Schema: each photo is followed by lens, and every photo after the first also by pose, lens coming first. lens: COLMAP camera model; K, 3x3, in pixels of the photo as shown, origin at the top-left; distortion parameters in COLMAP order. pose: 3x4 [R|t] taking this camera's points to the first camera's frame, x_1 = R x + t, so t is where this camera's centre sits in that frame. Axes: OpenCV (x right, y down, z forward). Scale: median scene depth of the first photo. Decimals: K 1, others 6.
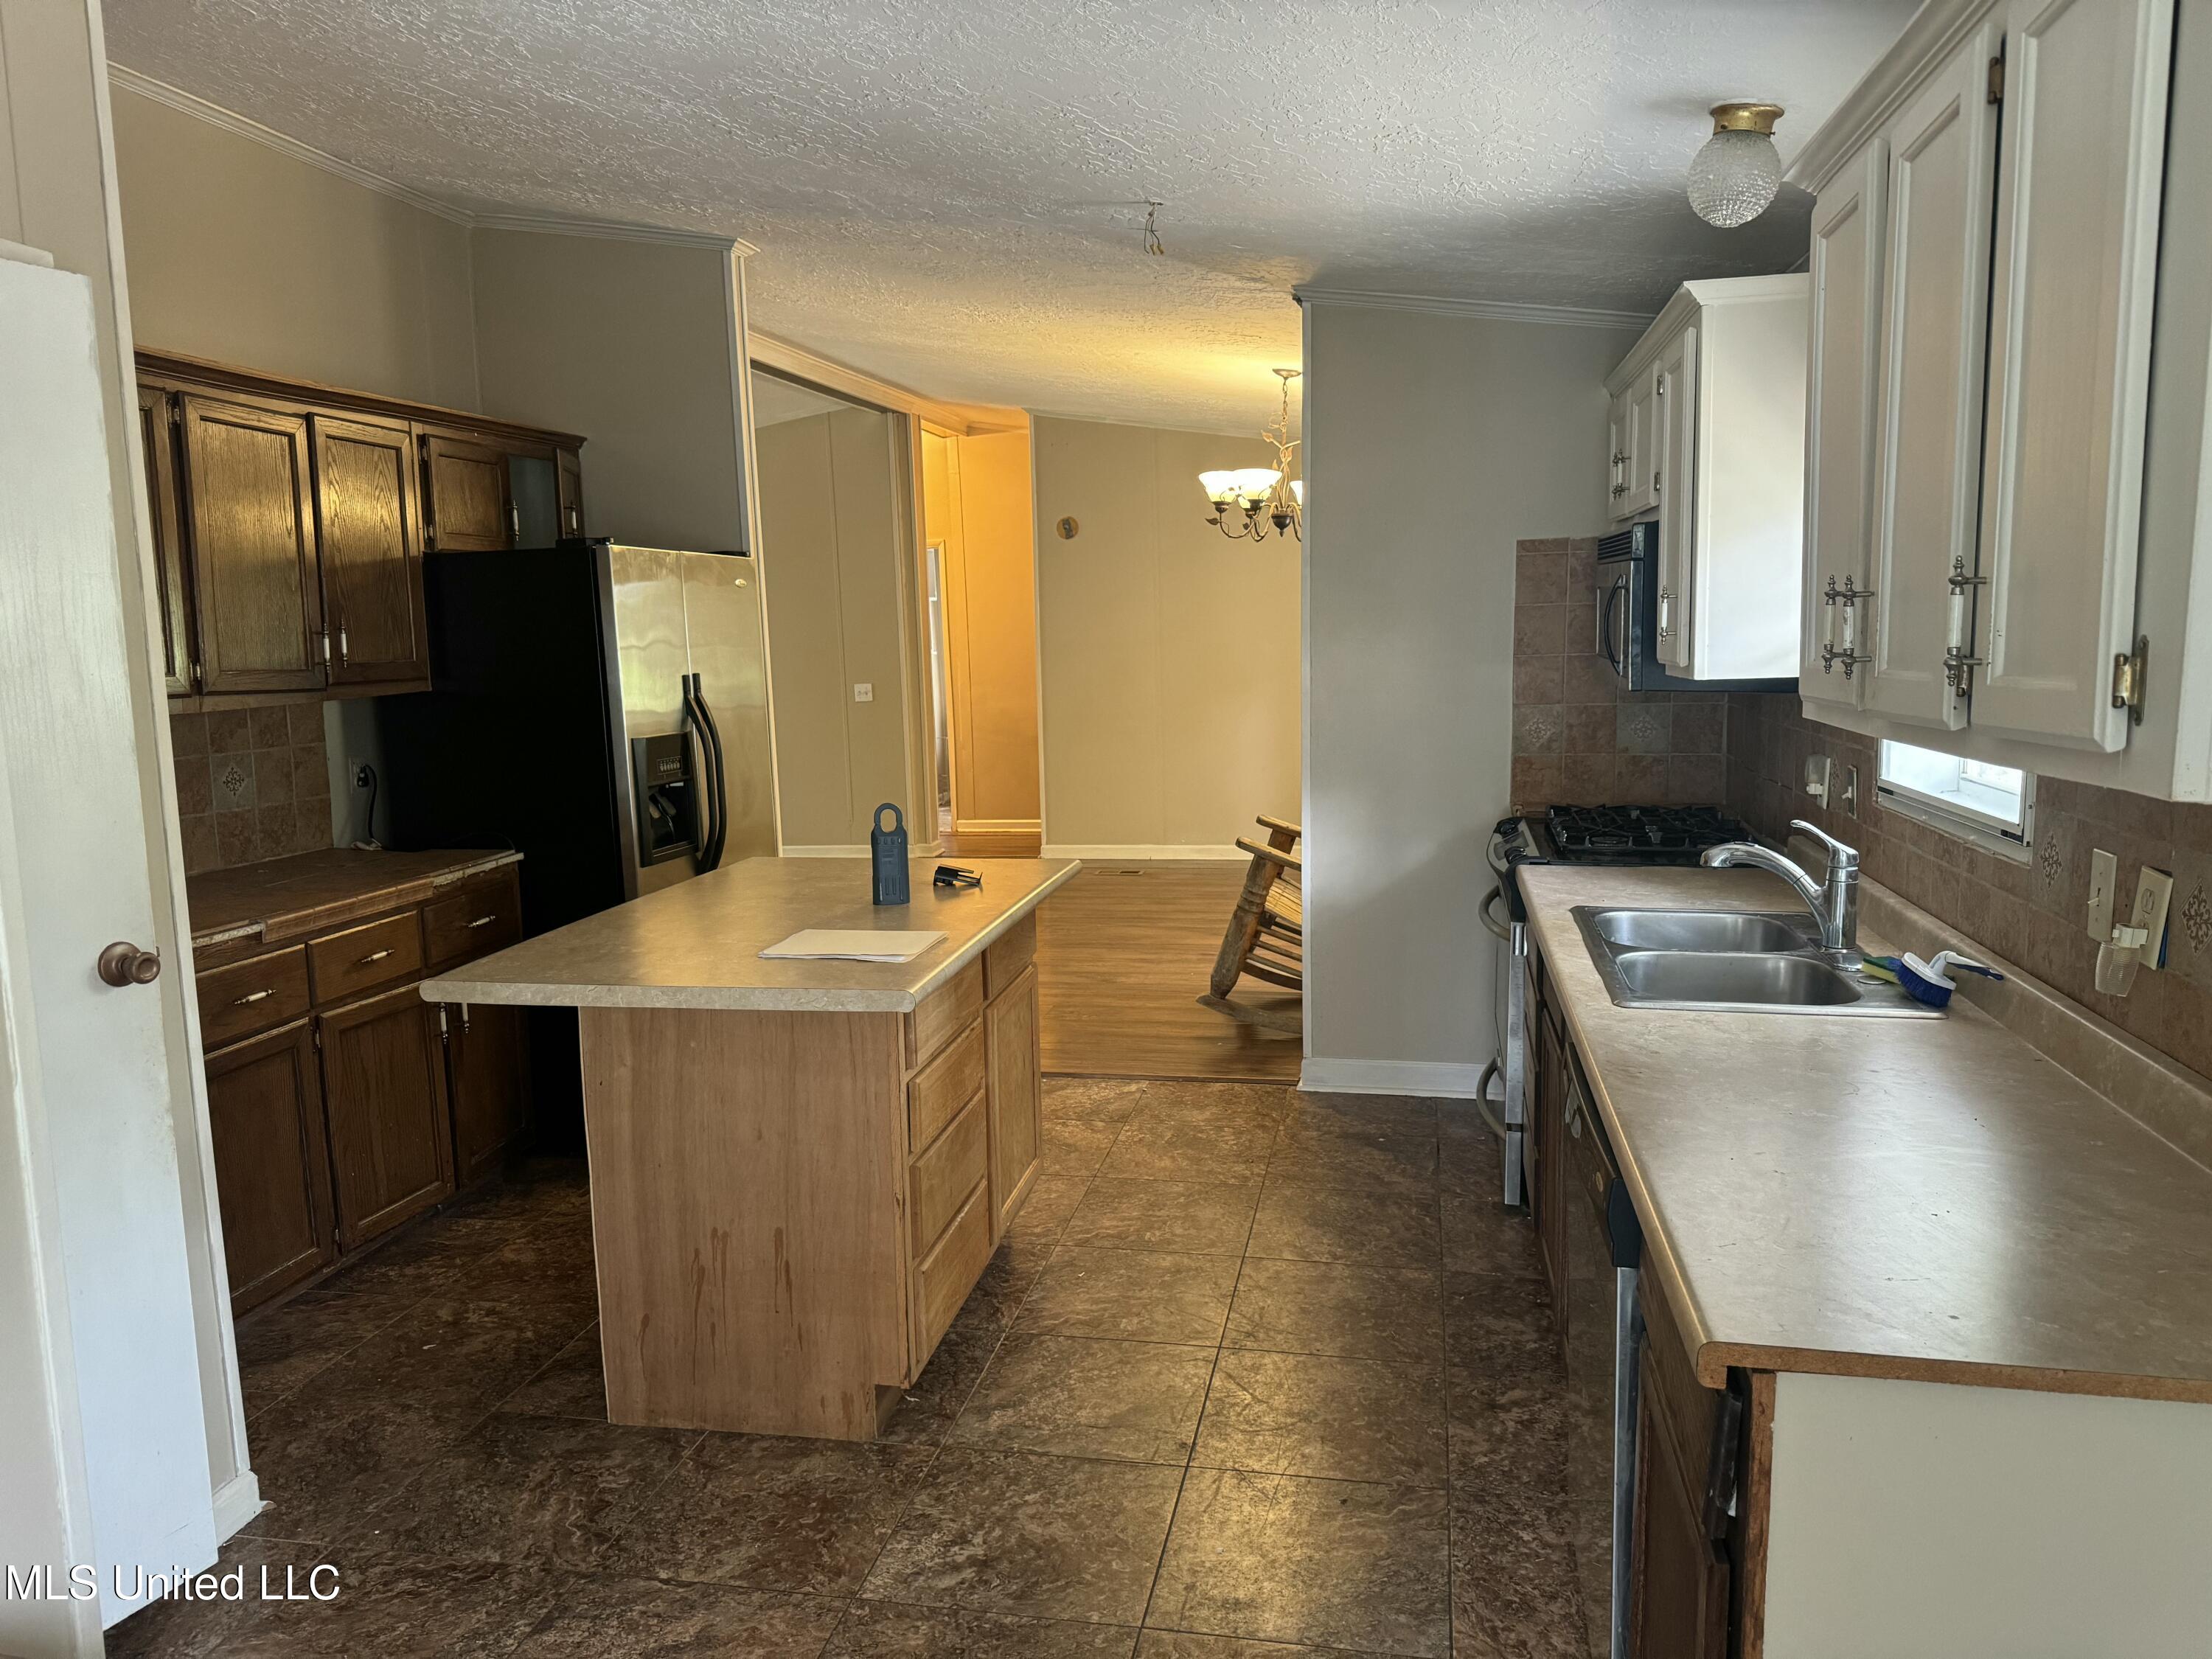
lens RADIAL K [[1558.6, 0, 1100.8], [0, 1558.6, 834.5], [0, 0, 1]] dist [0.005142, -0.001155]
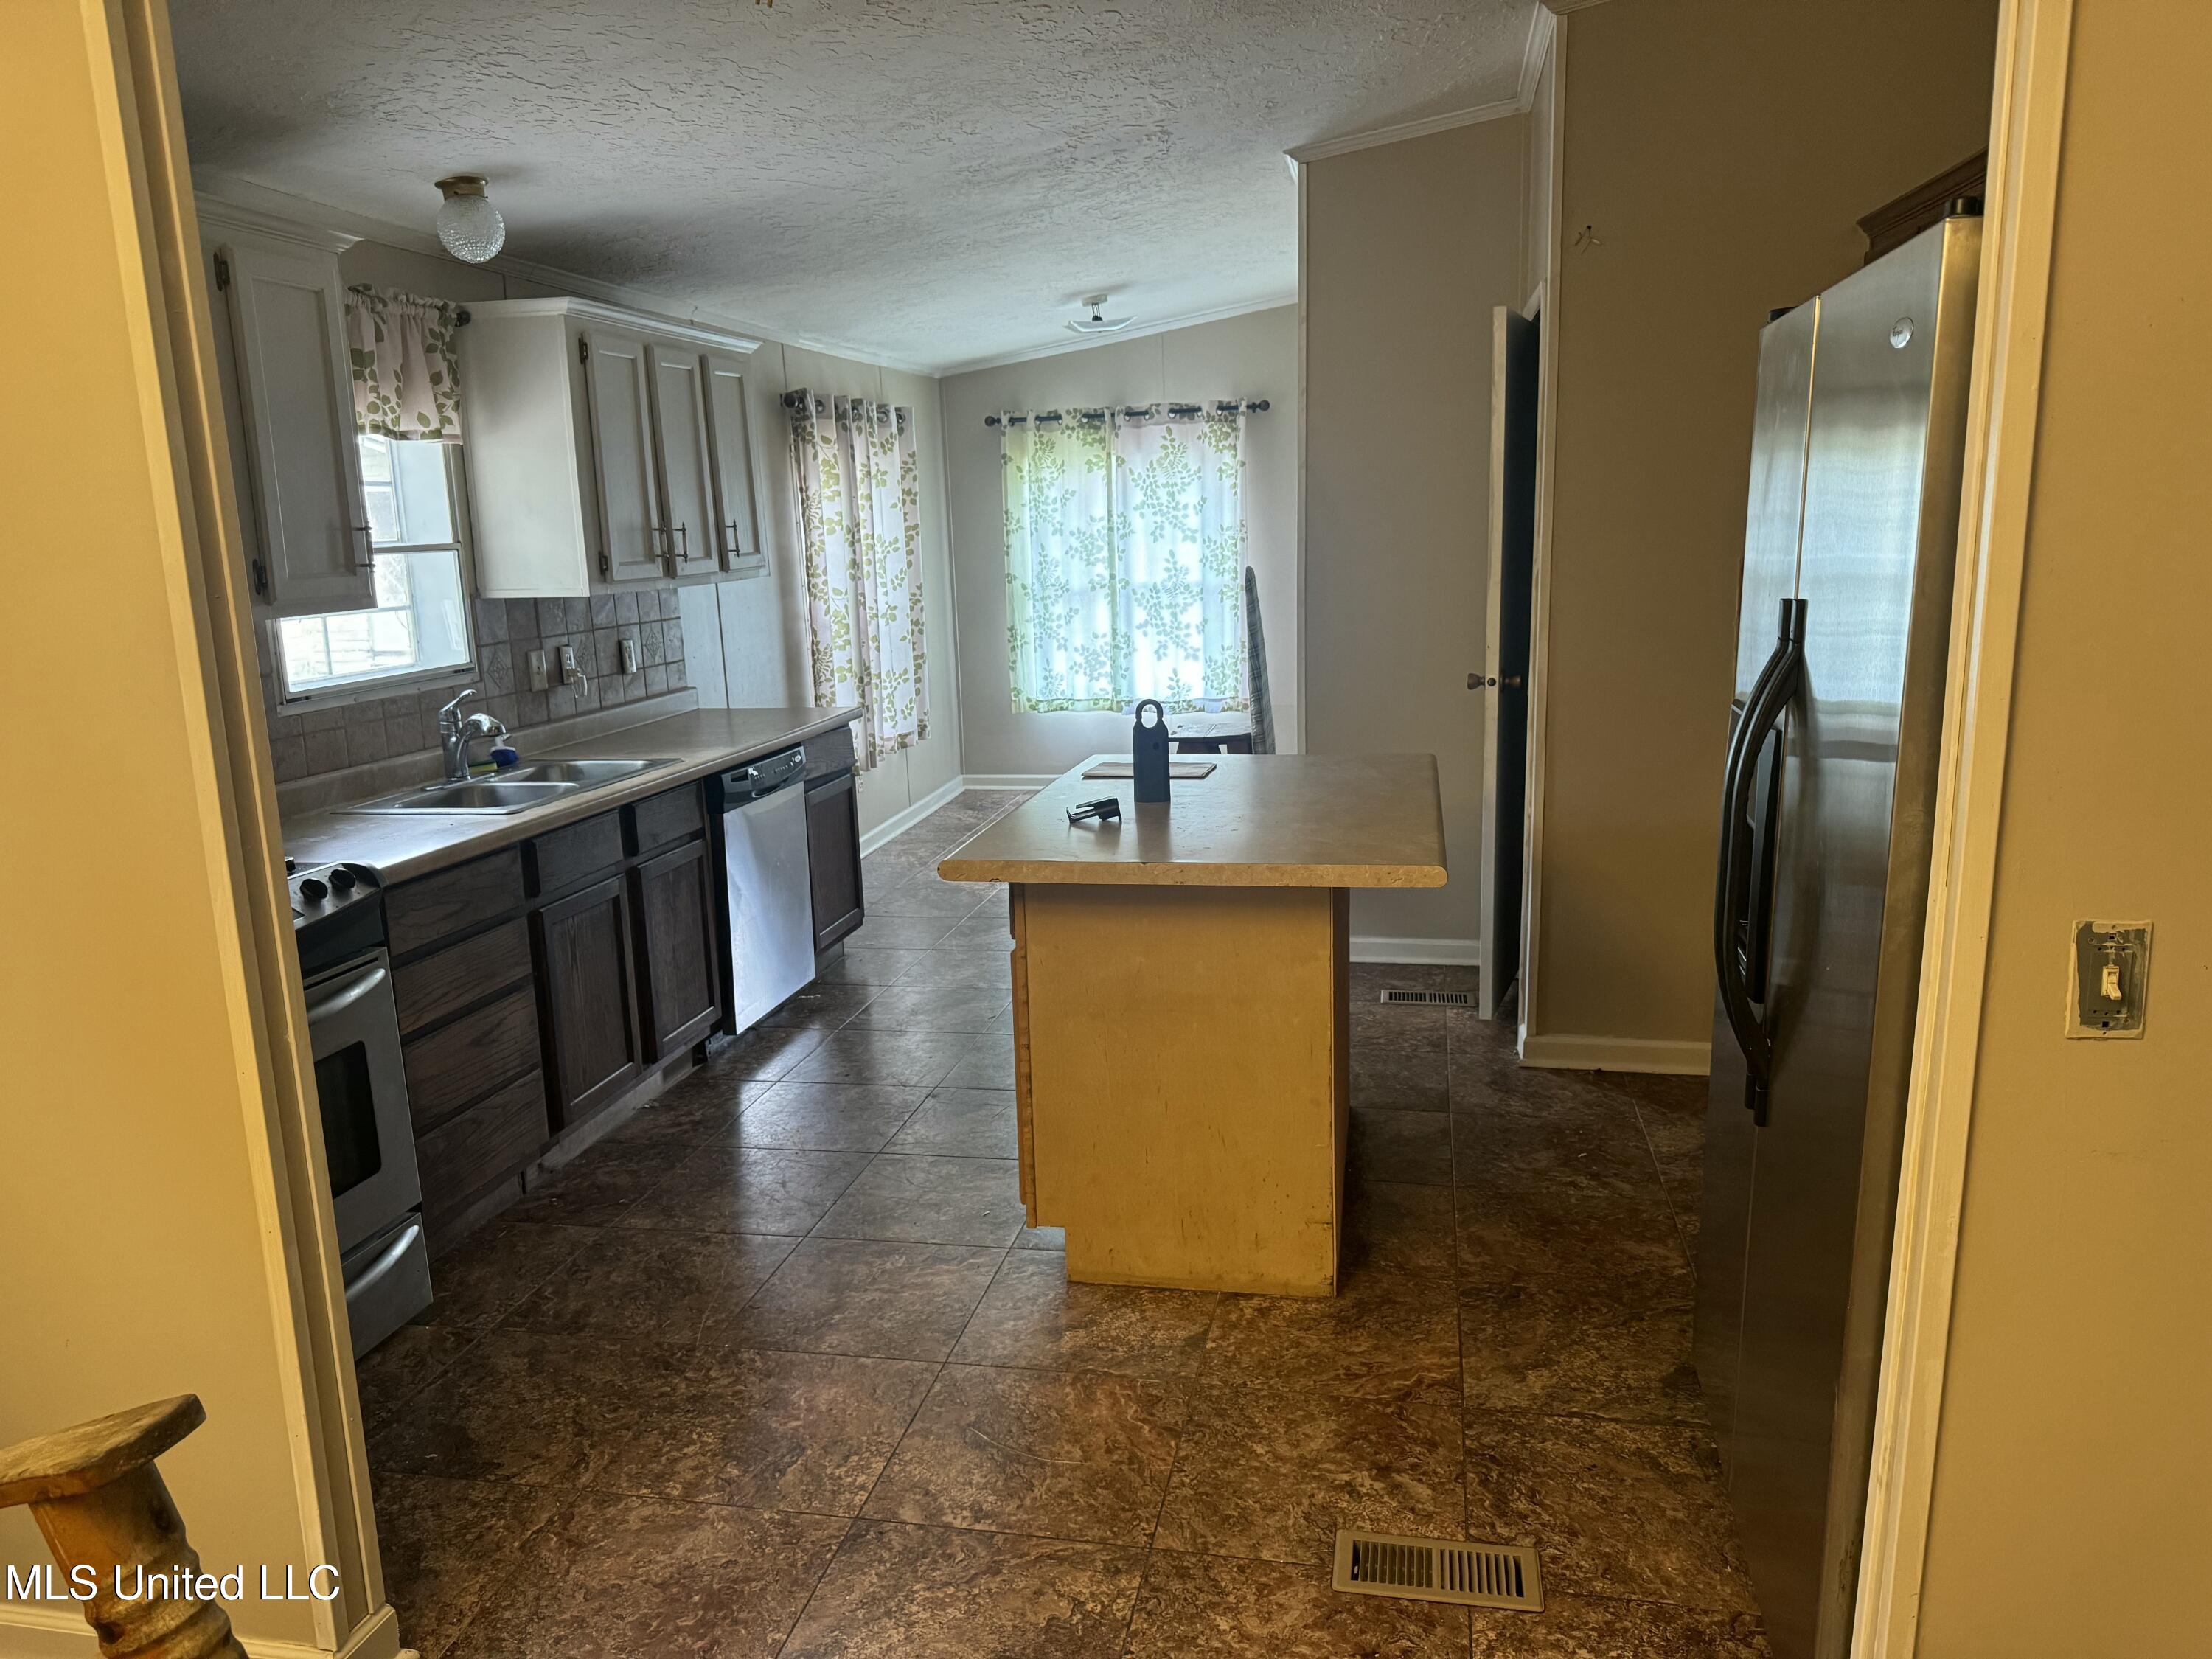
lens RADIAL K [[1558.6, 0, 1103.9], [0, 1558.6, 836.9], [0, 0, 1]] dist [0.005142, -0.001155]
pose [[-0.998825, 0.047935, 0.007199, -0.095176], [0.047692, 0.945283, 0.322746, -0.223612], [0.008666, 0.322710, -0.946458, 1.702593]]
